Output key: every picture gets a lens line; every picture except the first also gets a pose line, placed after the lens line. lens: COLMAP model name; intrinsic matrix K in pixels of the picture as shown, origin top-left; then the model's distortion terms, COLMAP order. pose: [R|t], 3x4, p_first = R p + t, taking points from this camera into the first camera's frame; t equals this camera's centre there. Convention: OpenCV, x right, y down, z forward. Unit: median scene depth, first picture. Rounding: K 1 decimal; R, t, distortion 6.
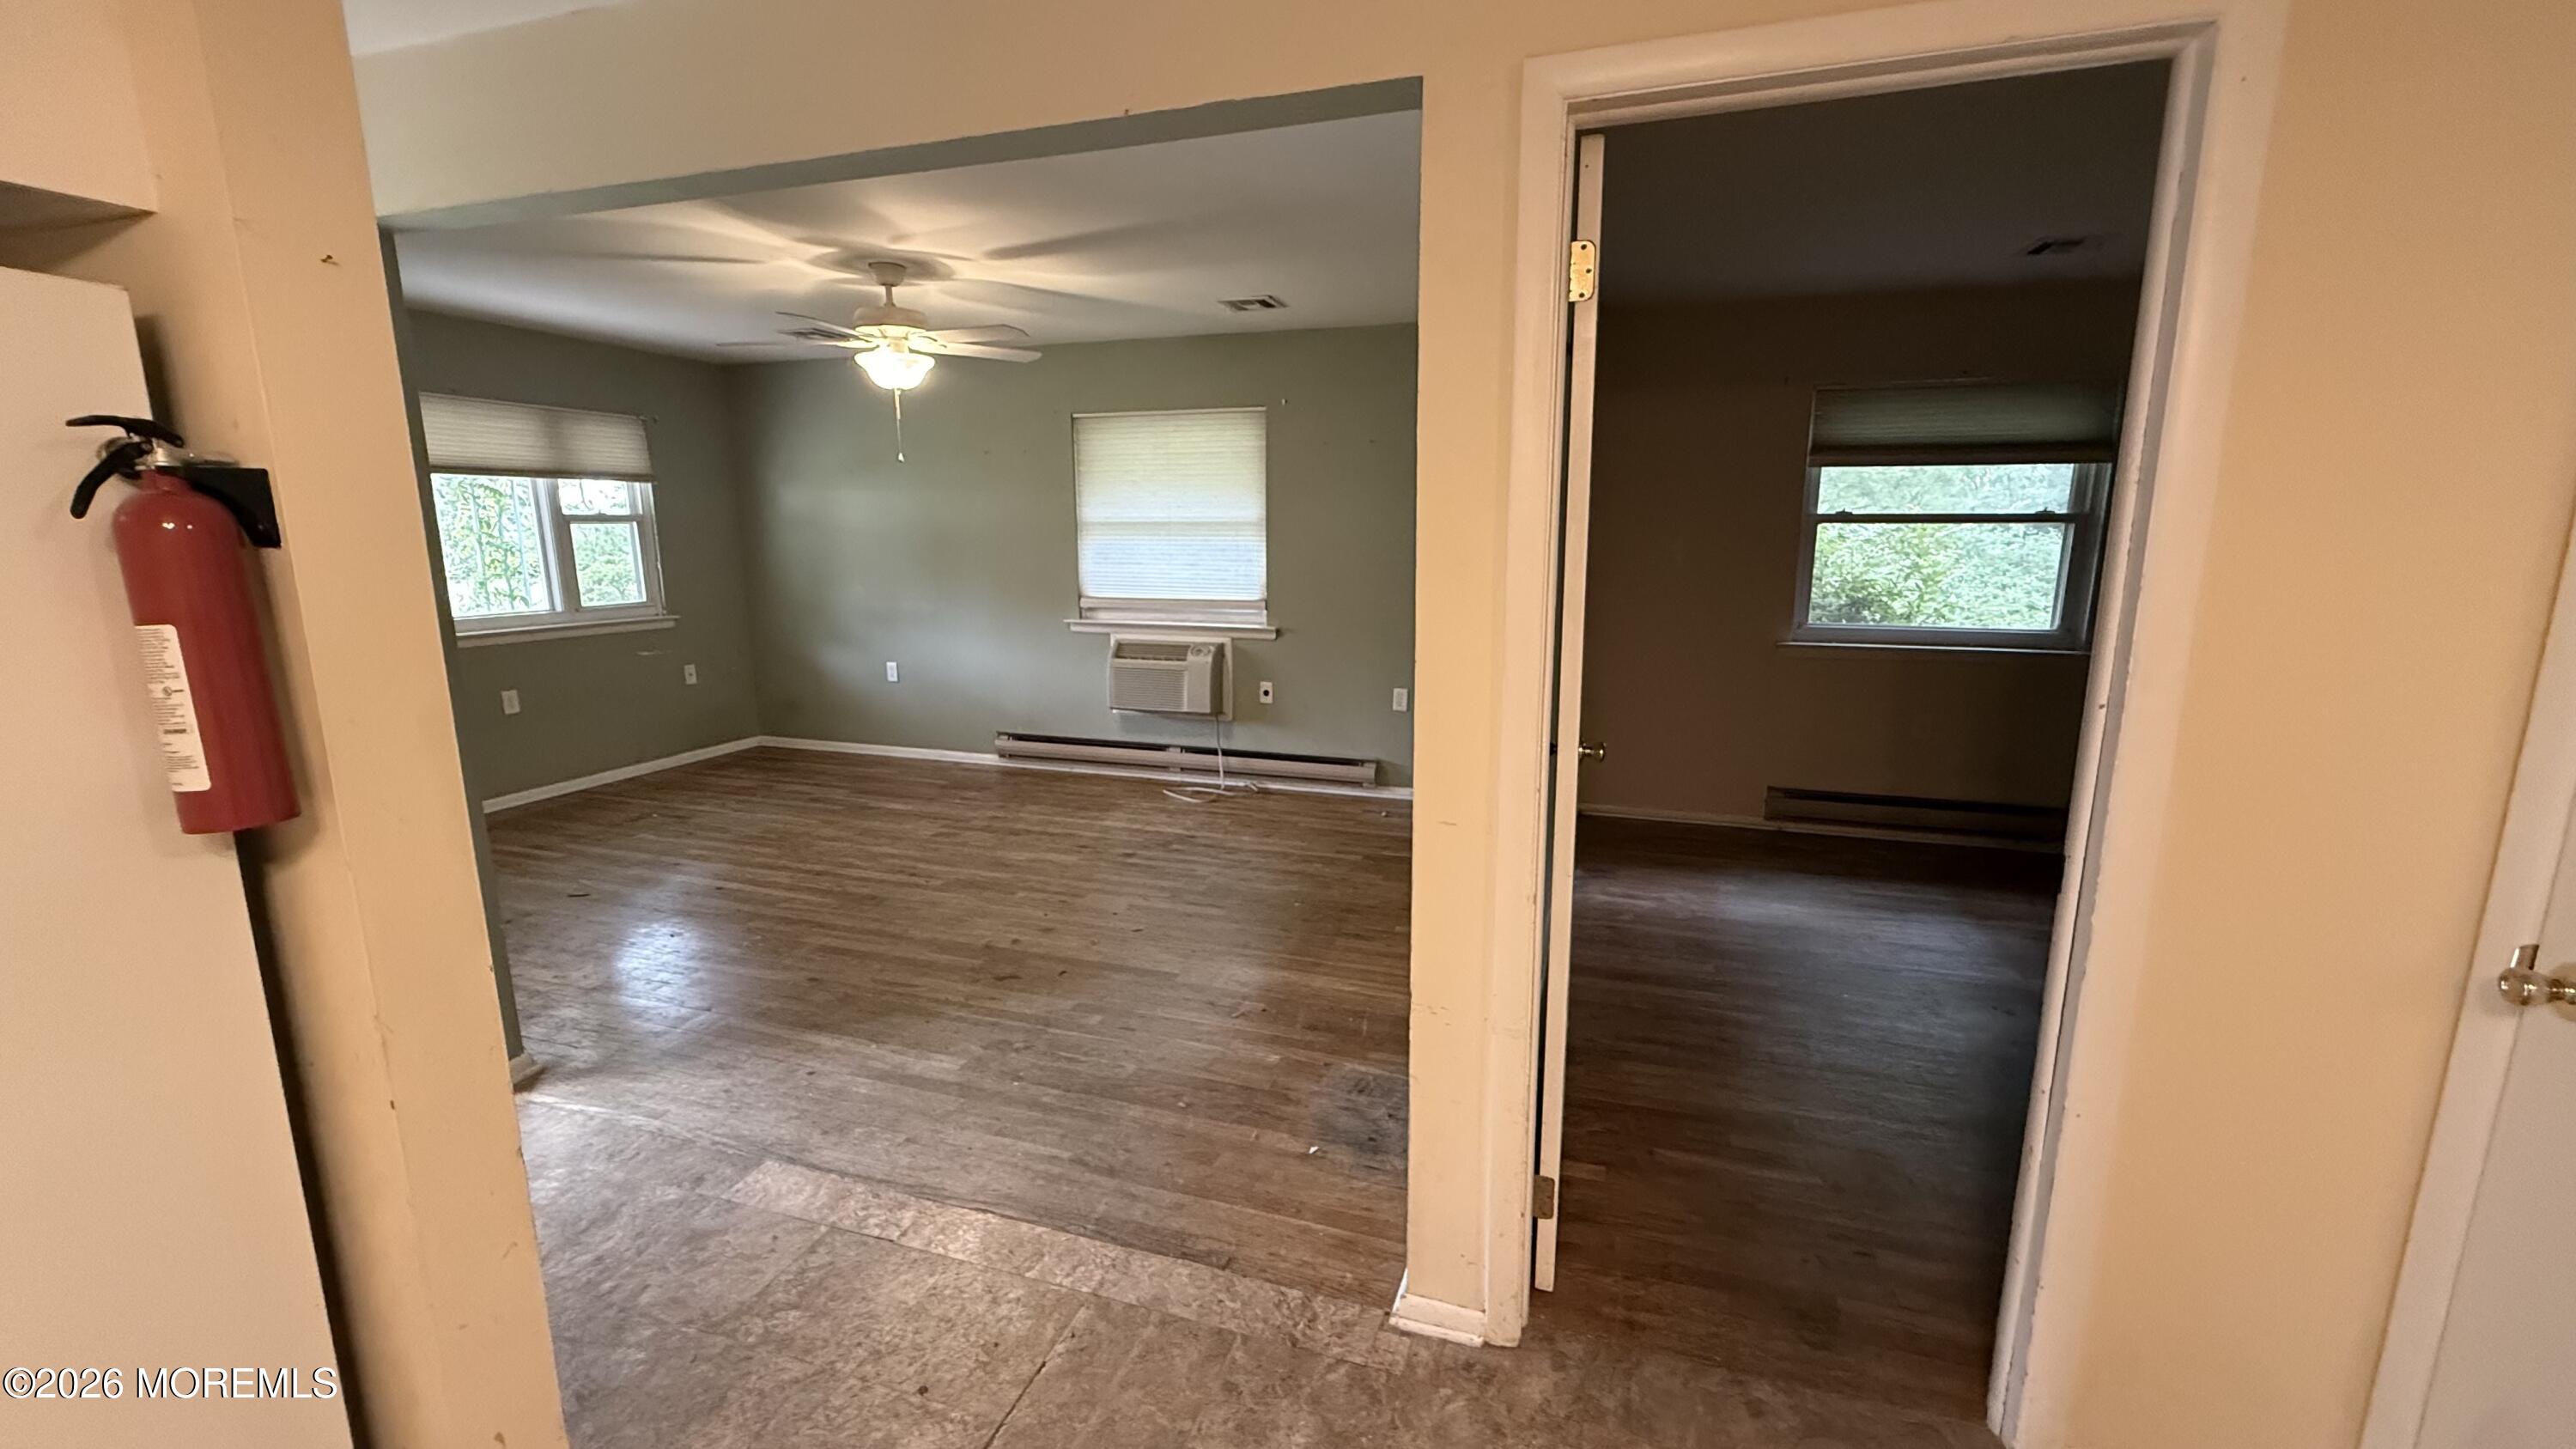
lens RADIAL K [[1026.9, 0, 1285.7], [0, 1026.9, 728.0], [0, 0, 1]] dist [0.002284, -0.000086]
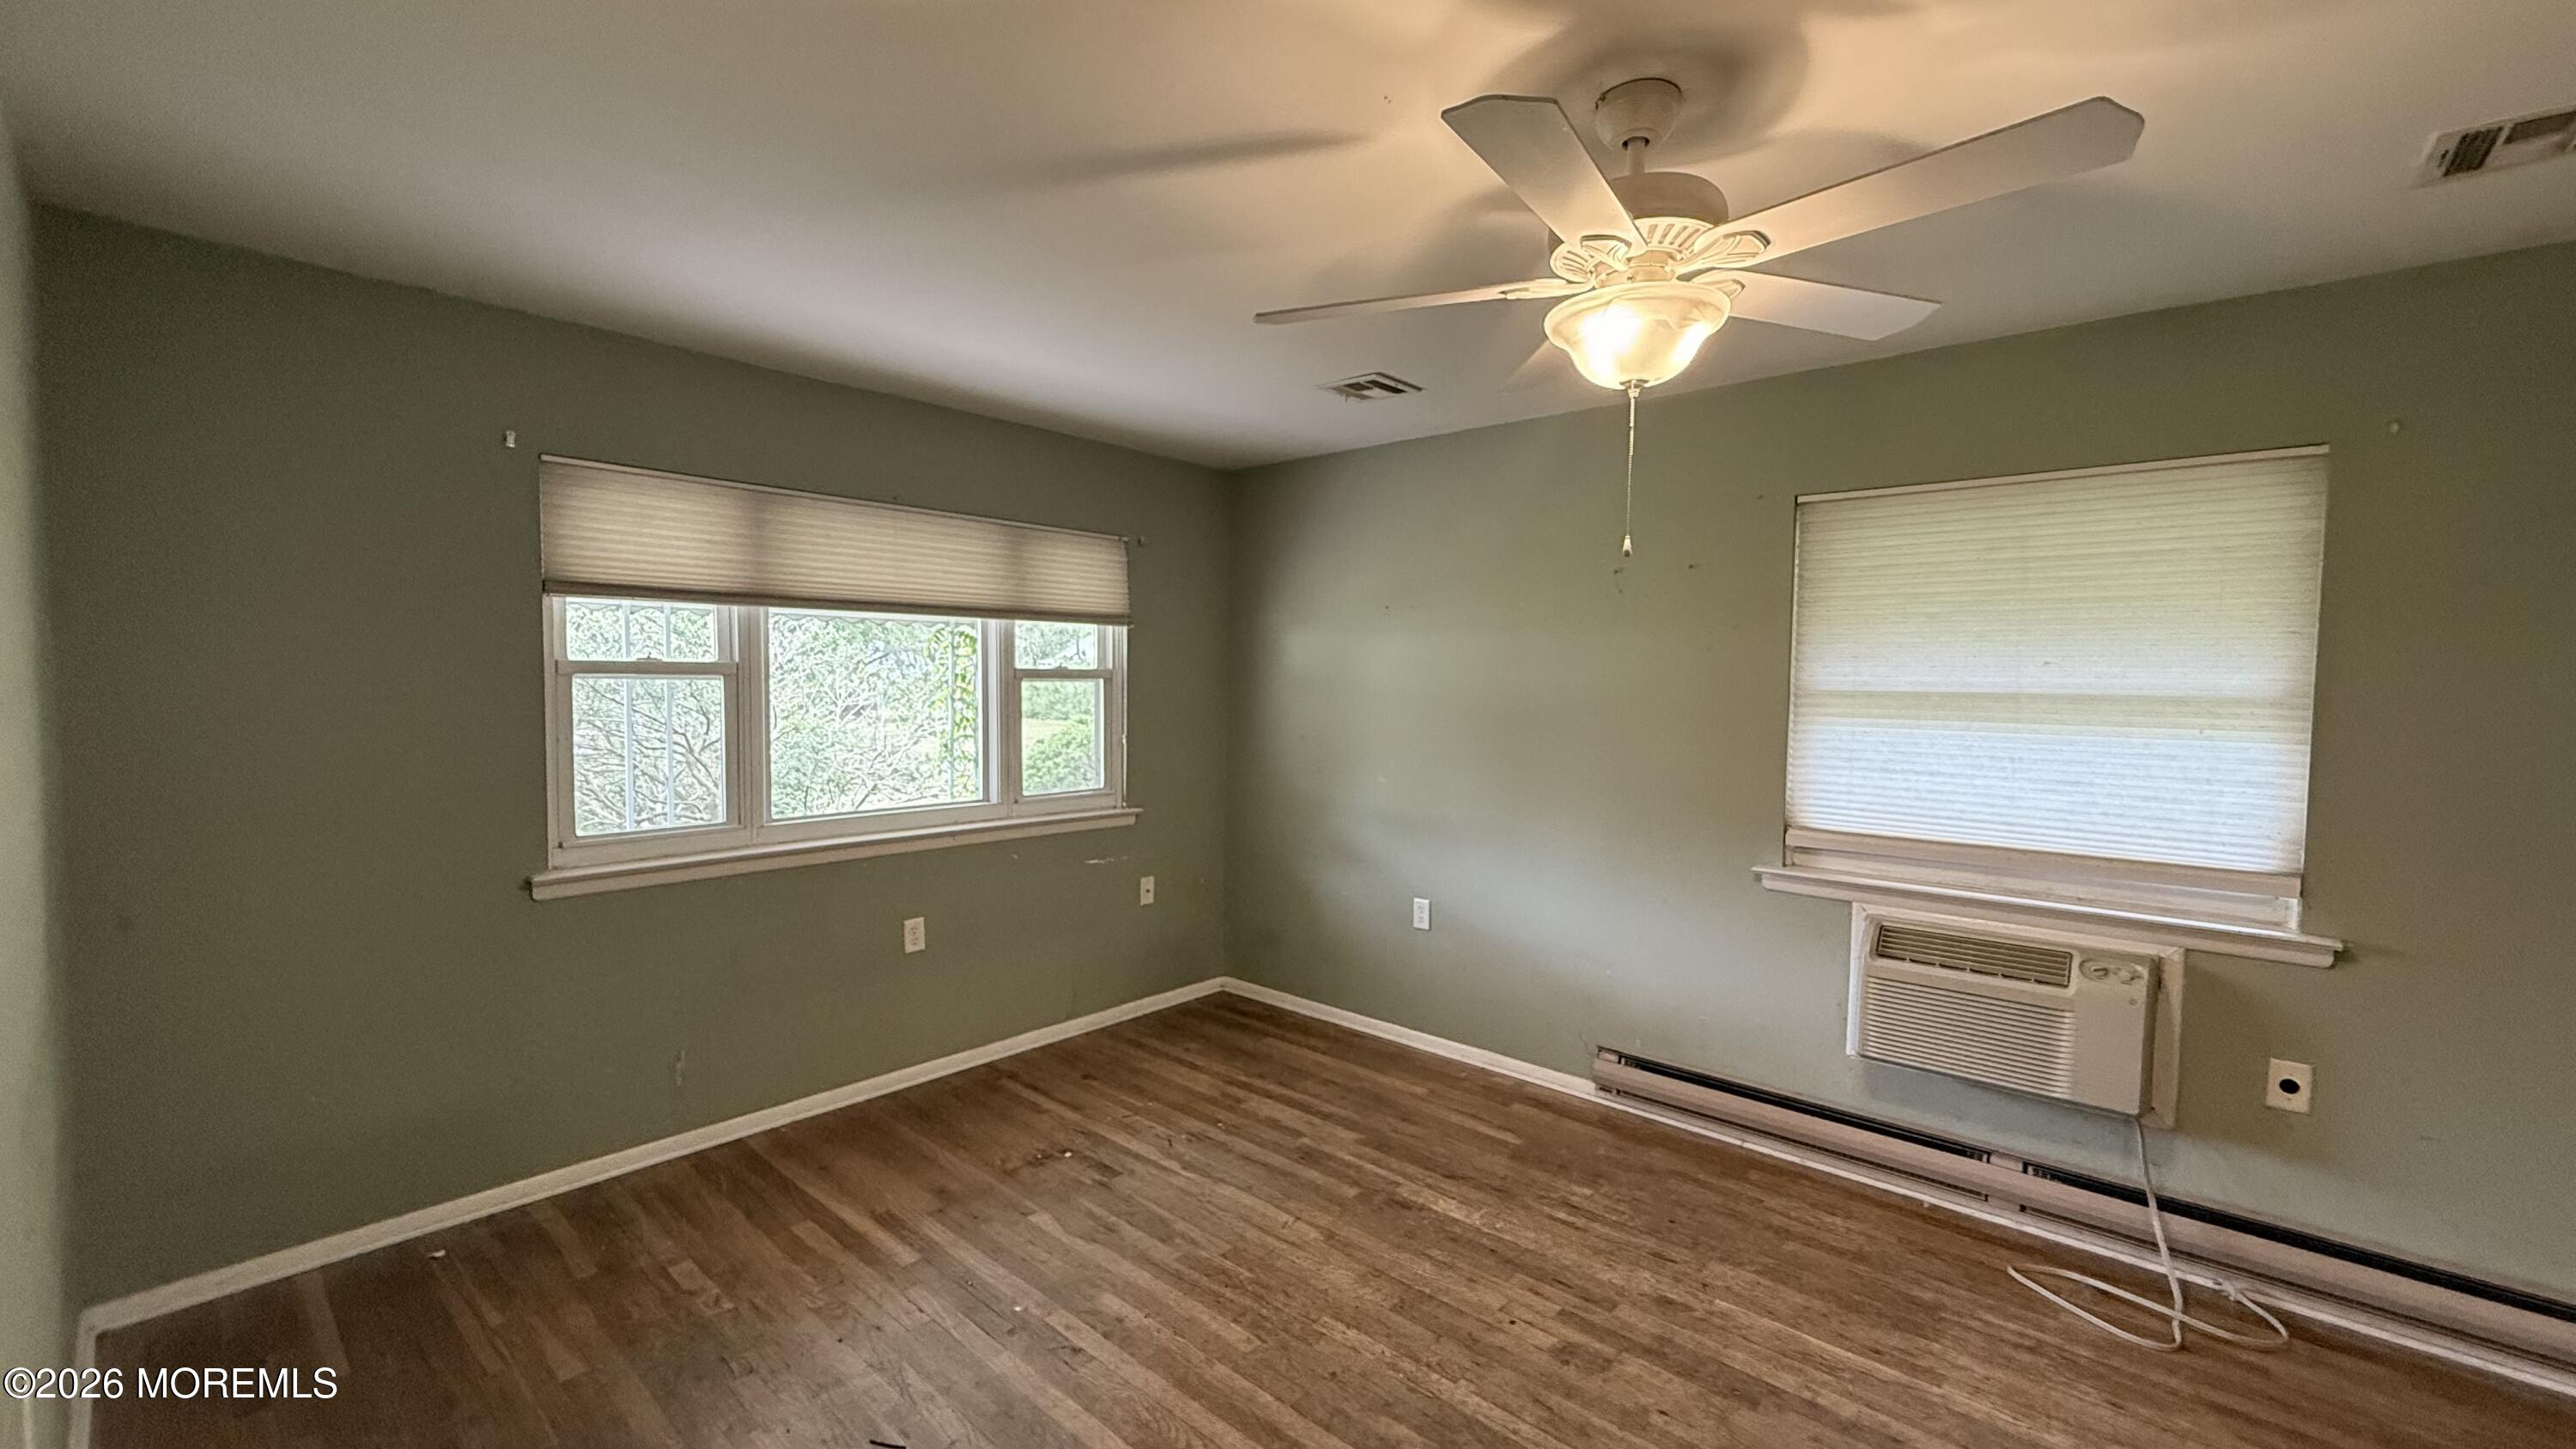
lens RADIAL K [[1026.9, 0, 1285.7], [0, 1026.9, 728.0], [0, 0, 1]] dist [0.002284, -0.000086]
pose [[0.919101, 0.031840, -0.392734, -0.243643], [-0.088294, 0.988026, -0.126529, -0.091674], [0.384003, 0.150969, 0.910906, 0.421177]]
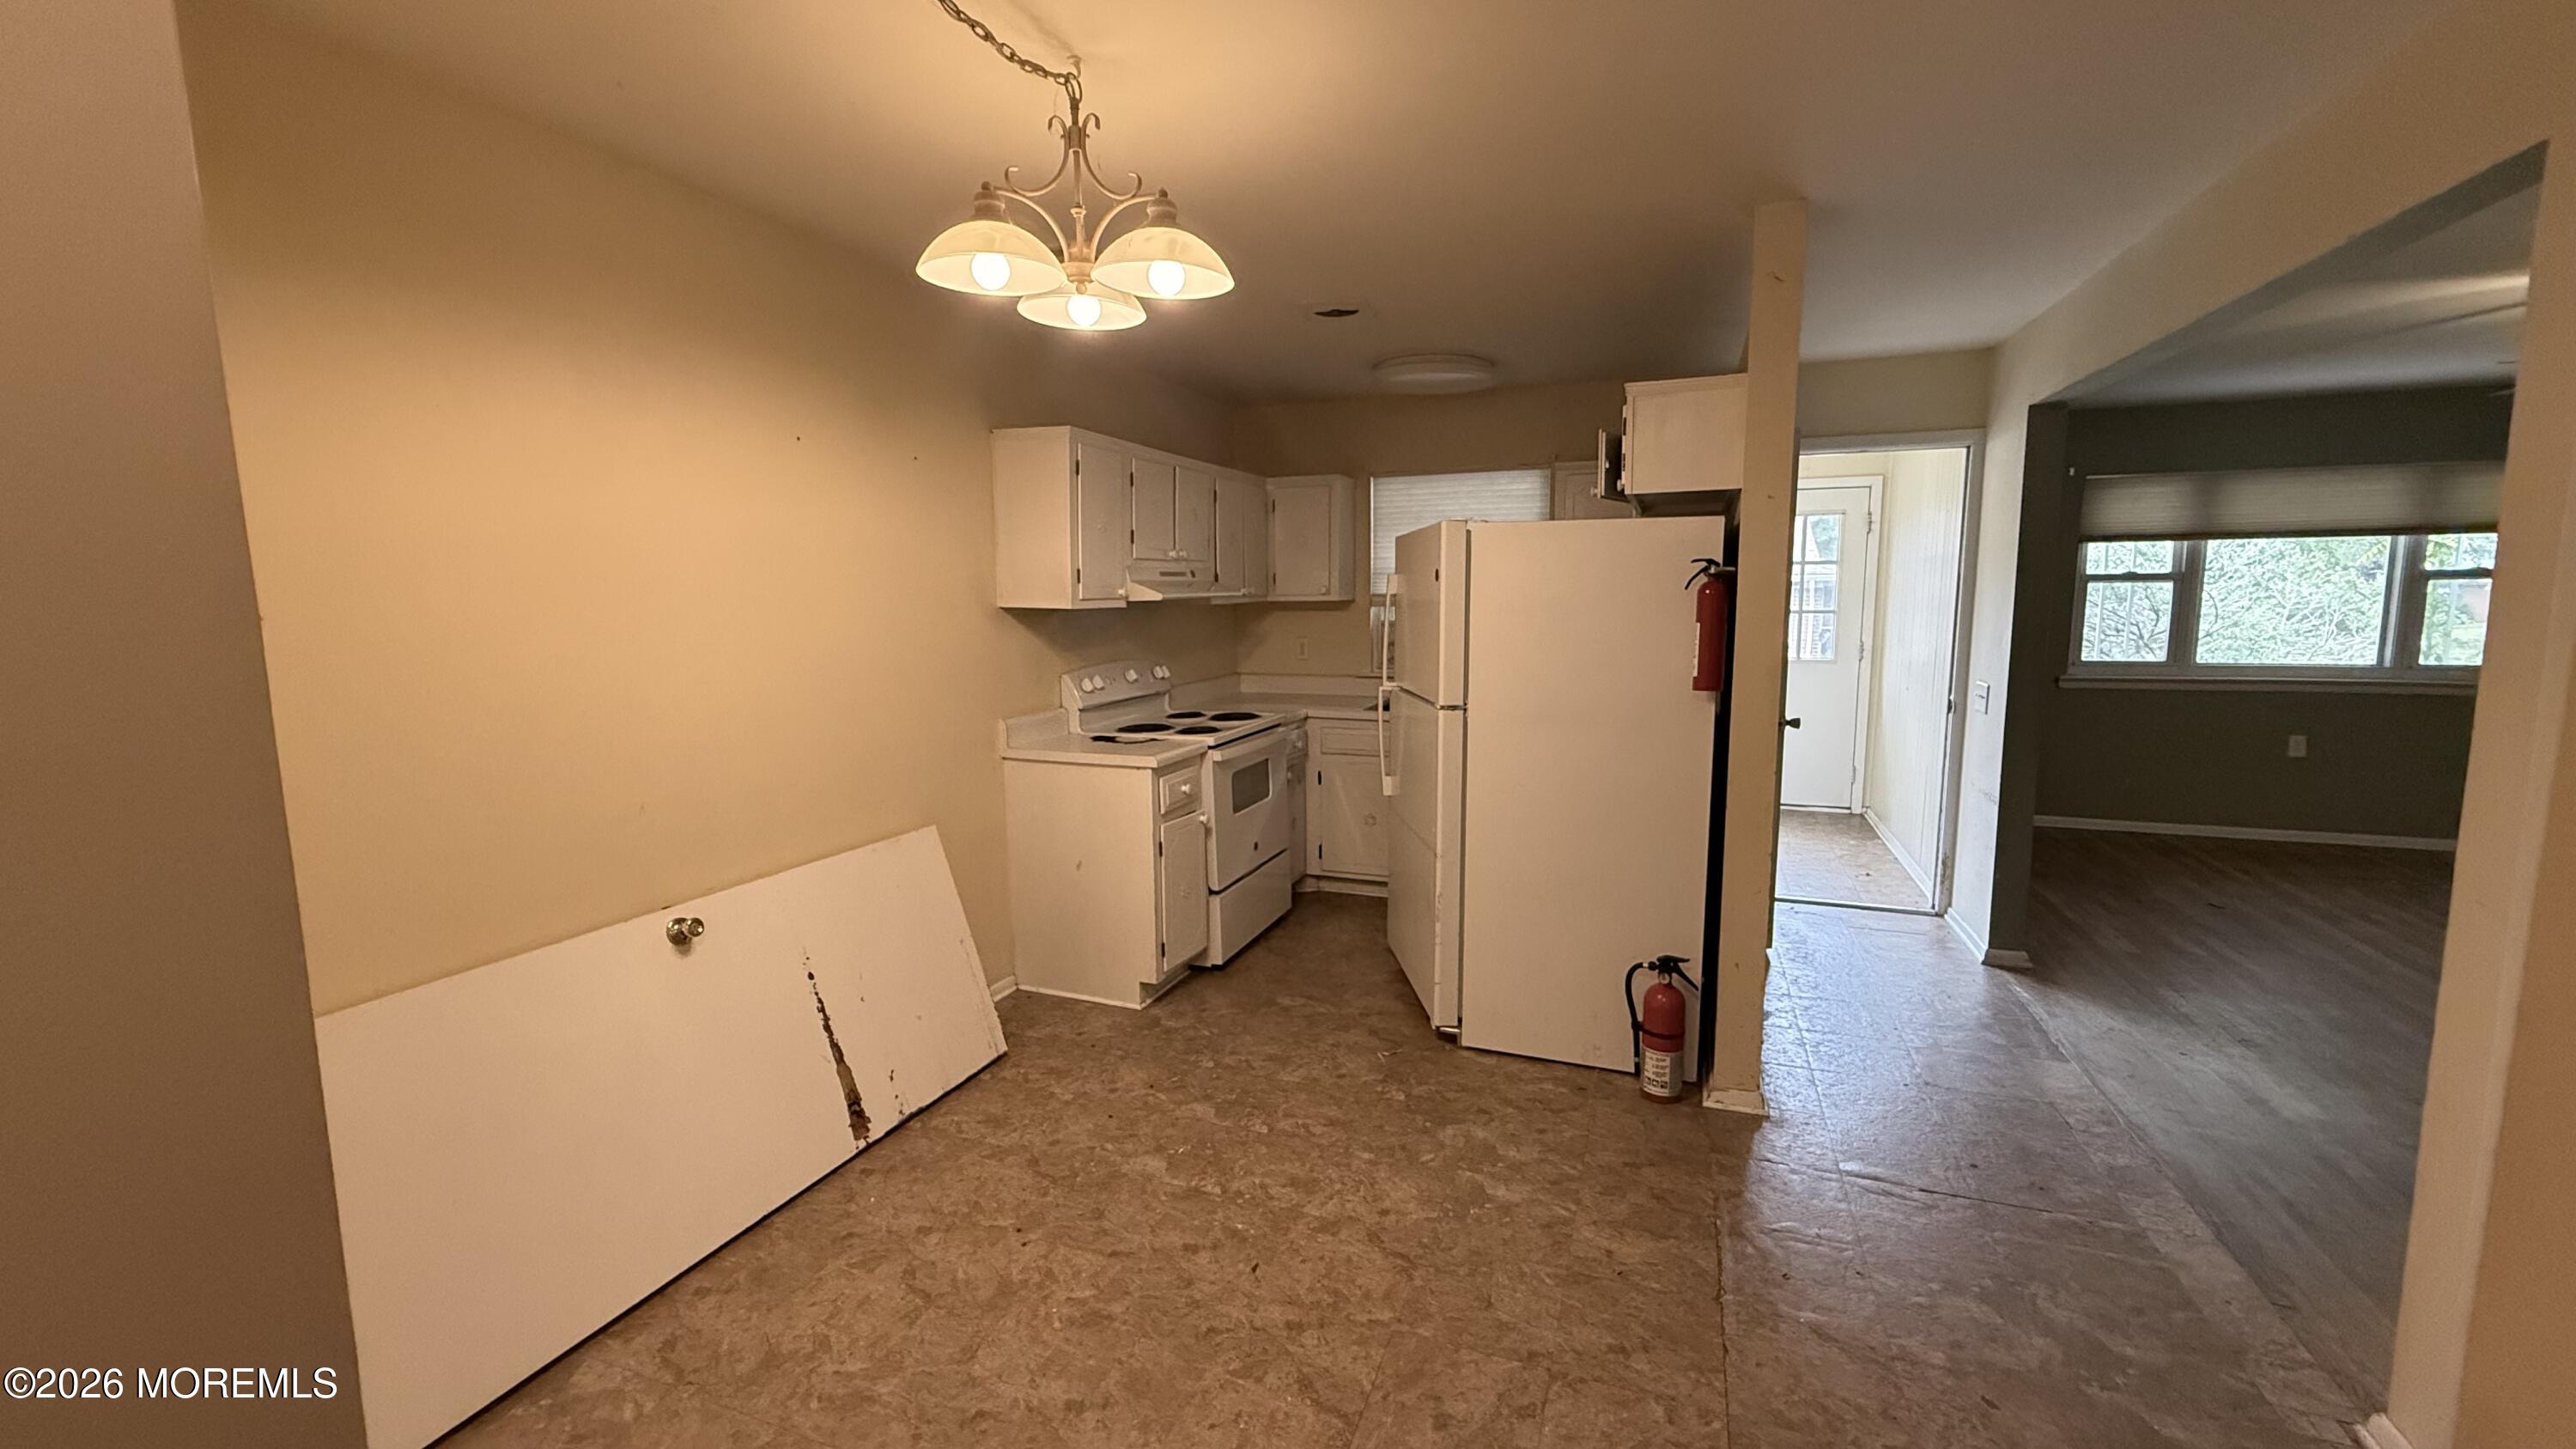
lens RADIAL K [[1026.9, 0, 1285.7], [0, 1026.9, 728.0], [0, 0, 1]] dist [0.002284, -0.000086]
pose [[-0.040989, 0.129450, -0.990738, 0.327470], [-0.182129, 0.973991, 0.134796, 0.004060], [0.982420, 0.185968, -0.016346, -0.018468]]
